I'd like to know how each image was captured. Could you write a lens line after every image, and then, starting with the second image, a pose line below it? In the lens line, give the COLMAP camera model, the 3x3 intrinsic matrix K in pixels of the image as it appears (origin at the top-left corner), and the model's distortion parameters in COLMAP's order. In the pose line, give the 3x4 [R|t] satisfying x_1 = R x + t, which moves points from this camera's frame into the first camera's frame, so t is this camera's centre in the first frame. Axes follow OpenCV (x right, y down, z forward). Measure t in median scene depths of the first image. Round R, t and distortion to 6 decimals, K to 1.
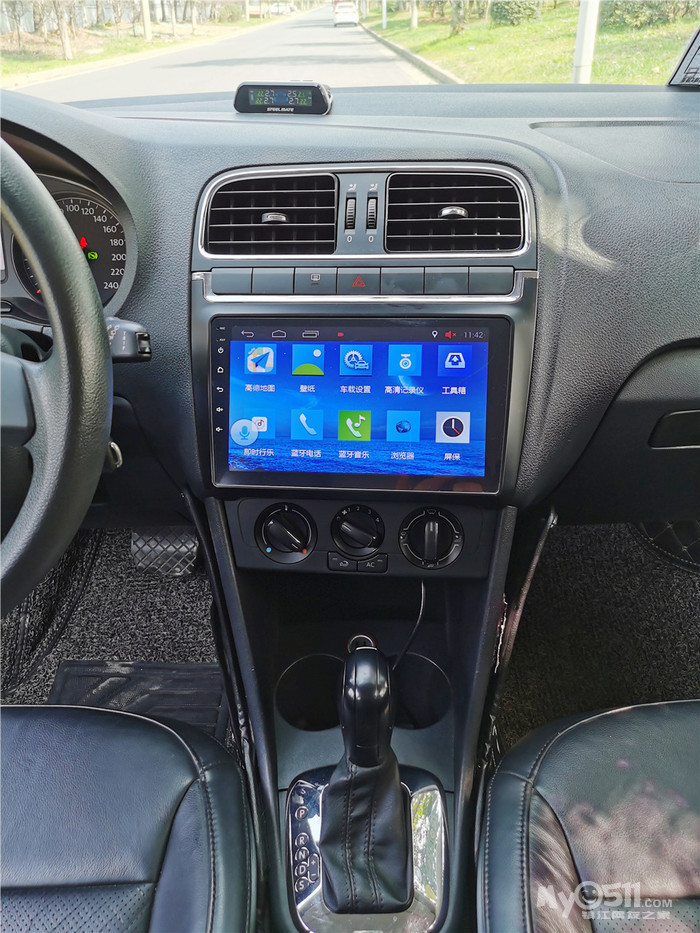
lens RADIAL K [[734.2, 0, 349.0], [0, 734.2, 467.9], [0, 0, 1]] dist [0.054077, -0.049978]
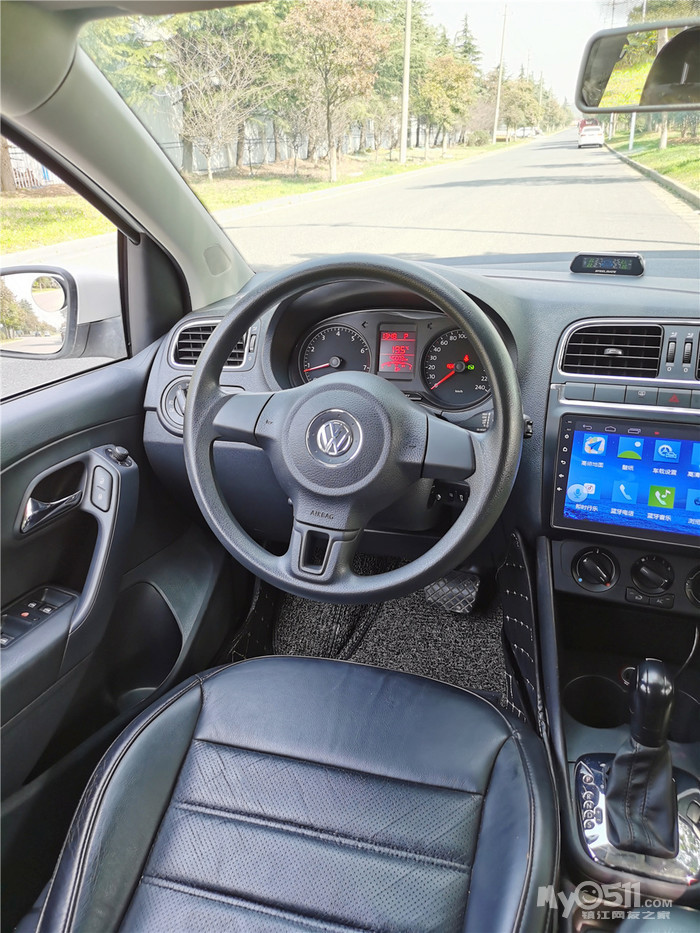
lens RADIAL K [[734.2, 0, 342.3], [0, 734.2, 467.3], [0, 0, 1]] dist [0.054077, -0.049978]
pose [[0.956013, 0.103456, -0.274475, -0.189541], [-0.137678, 0.984521, -0.108455, 0.122283], [0.259006, 0.141474, 0.955459, -0.515073]]
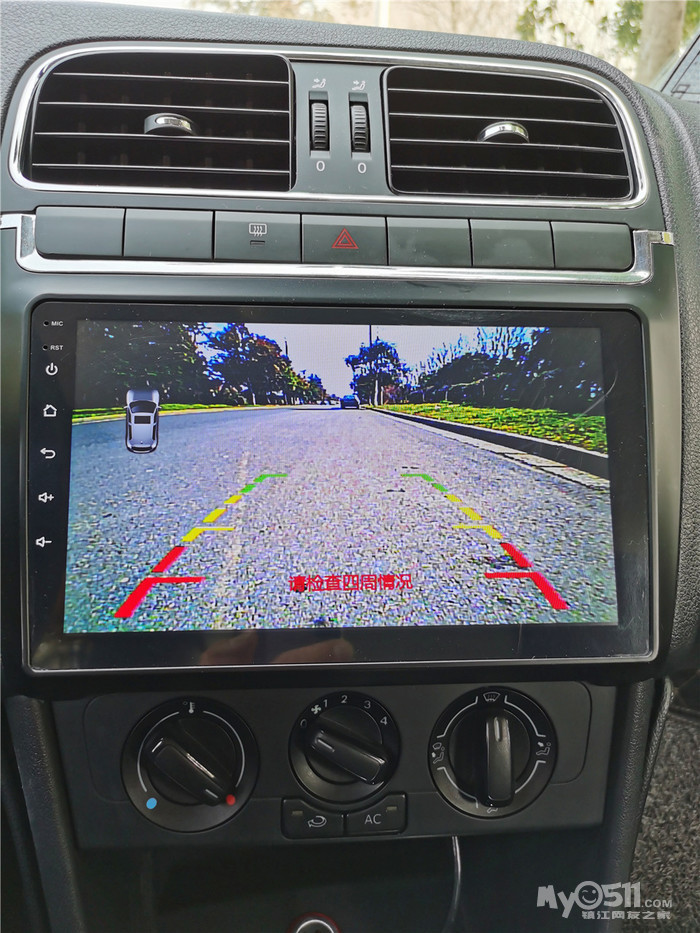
lens RADIAL K [[734.2, 0, 342.4], [0, 734.2, 465.9], [0, 0, 1]] dist [0.054077, -0.049978]
pose [[0.981100, -0.007606, 0.193353, -0.084729], [0.040819, 0.984877, -0.168380, -0.014888], [-0.189148, 0.173090, 0.966573, 0.521367]]
